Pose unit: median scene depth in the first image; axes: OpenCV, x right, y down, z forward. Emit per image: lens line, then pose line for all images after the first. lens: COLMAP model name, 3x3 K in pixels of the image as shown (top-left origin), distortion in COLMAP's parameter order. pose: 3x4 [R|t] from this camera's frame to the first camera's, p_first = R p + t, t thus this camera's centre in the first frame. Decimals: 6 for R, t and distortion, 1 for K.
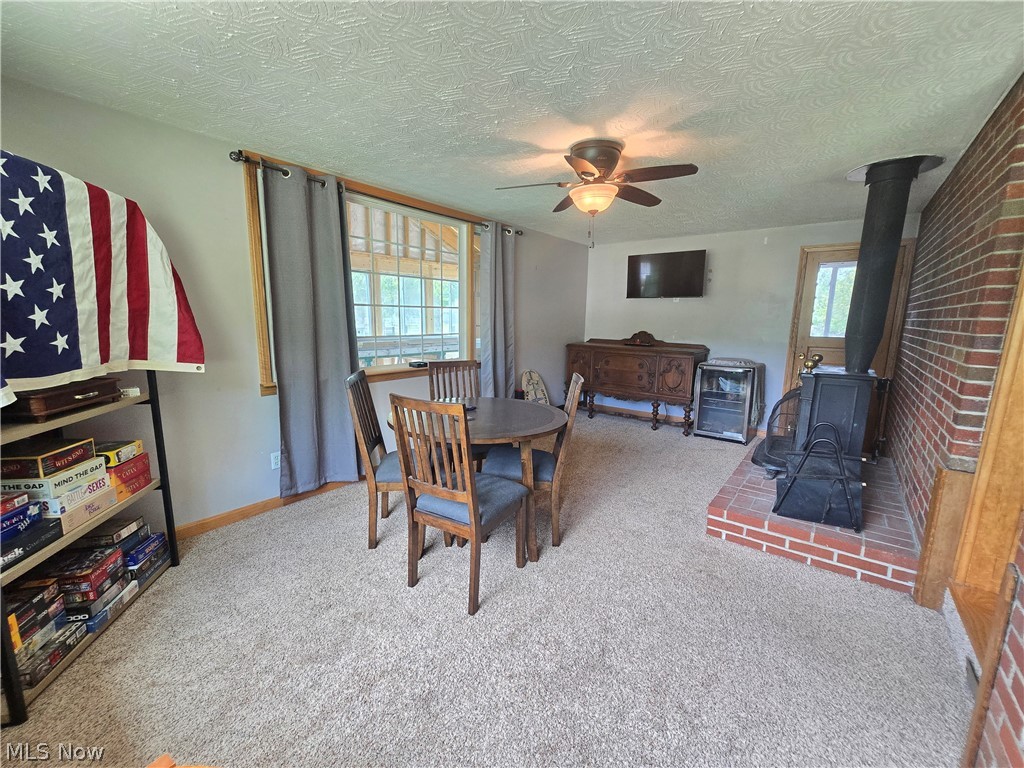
lens RADIAL K [[421.9, 0, 510.5], [0, 421.9, 385.2], [0, 0, 1]] dist [-0.005650, 0.000060]
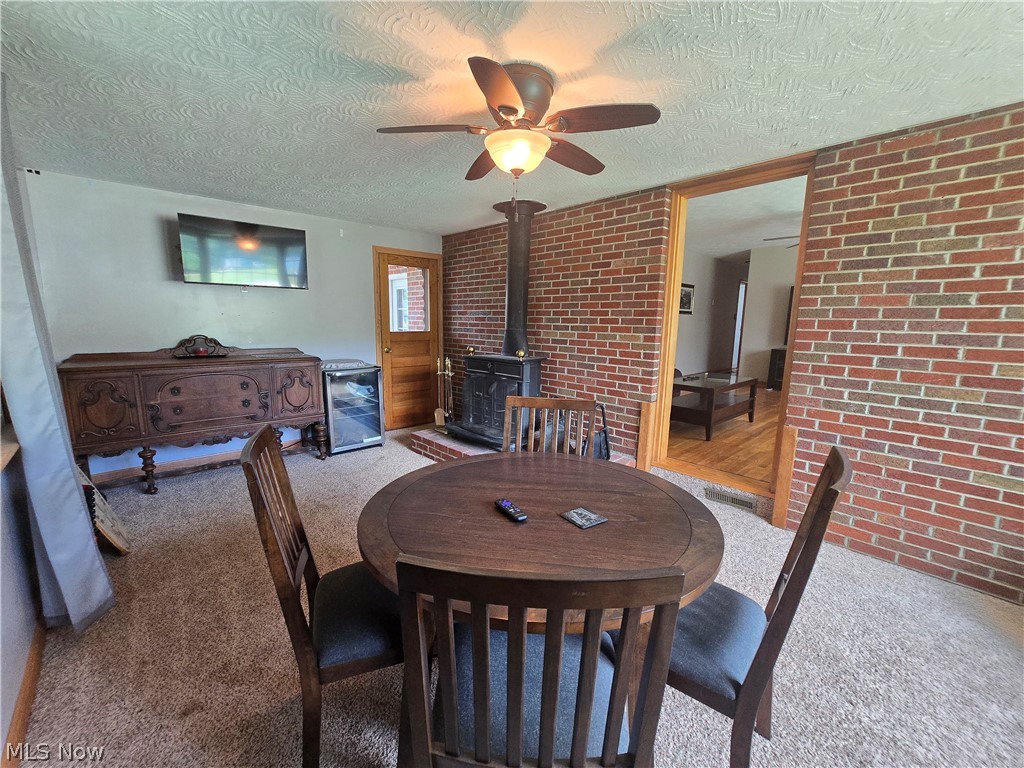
lens RADIAL K [[421.9, 0, 510.5], [0, 421.9, 385.2], [0, 0, 1]] dist [-0.005650, 0.000060]
pose [[0.151759, -0.164399, 0.974650, -0.427977], [0.154276, 0.977925, 0.140930, -0.114434], [-0.976303, 0.128978, 0.173772, 0.688610]]
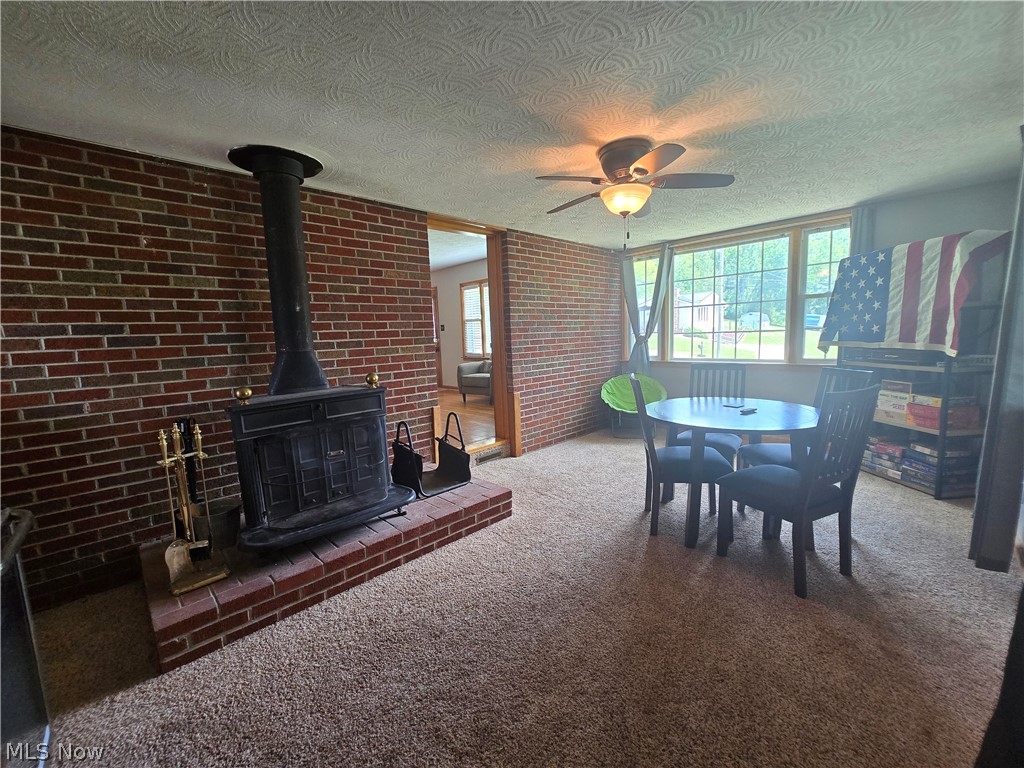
lens RADIAL K [[421.9, 0, 510.5], [0, 421.9, 385.2], [0, 0, 1]] dist [-0.005650, 0.000060]
pose [[-0.991655, 0.004719, 0.128834, 0.252992], [0.041921, 0.956825, 0.287625, -0.241052], [-0.121914, 0.290626, -0.949038, 1.541719]]
